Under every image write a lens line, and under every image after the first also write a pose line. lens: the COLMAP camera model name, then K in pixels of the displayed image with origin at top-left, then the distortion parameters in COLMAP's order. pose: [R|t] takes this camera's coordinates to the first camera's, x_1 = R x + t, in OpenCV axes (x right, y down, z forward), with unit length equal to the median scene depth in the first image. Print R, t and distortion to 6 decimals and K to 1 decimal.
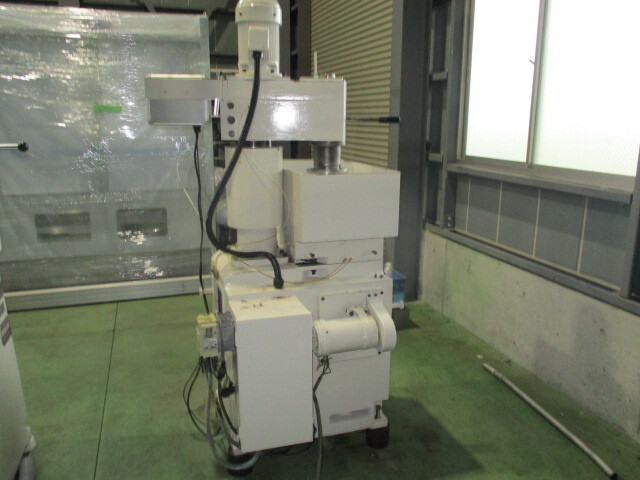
lens RADIAL K [[532.6, 0, 320.1], [0, 532.6, 239.1], [0, 0, 1]] dist [-0.037791, 0.021803]
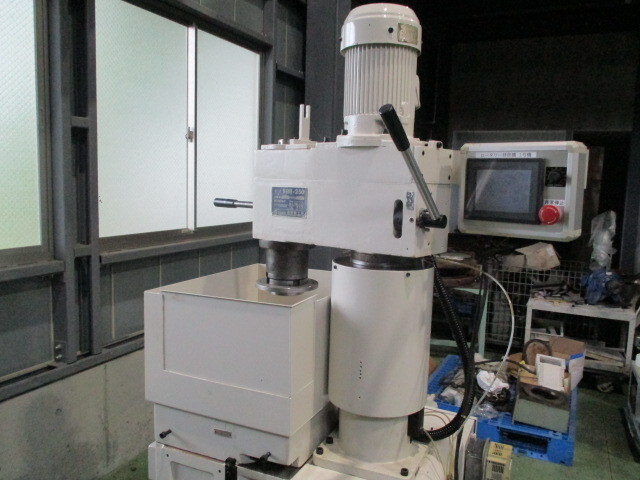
lens RADIAL K [[532.6, 0, 326.4], [0, 532.6, 241.7], [0, 0, 1]] dist [-0.037791, 0.021803]
pose [[-0.741500, -0.107206, 0.662333, -0.383718], [0.111633, 0.953681, 0.279341, -0.306624], [-0.661601, 0.281069, -0.695186, 1.212739]]
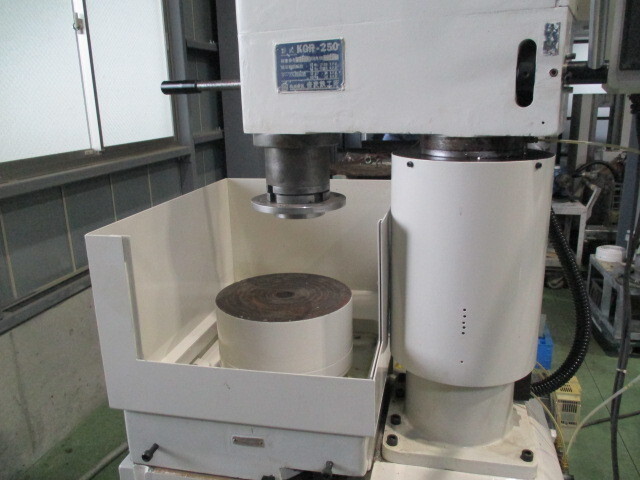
lens RADIAL K [[532.6, 0, 325.0], [0, 532.6, 241.1], [0, 0, 1]] dist [-0.037791, 0.021803]
pose [[-0.858755, -0.125009, 0.496904, -0.196434], [0.126271, 0.888241, 0.441683, -0.251561], [-0.496585, 0.442041, -0.746996, 1.147358]]
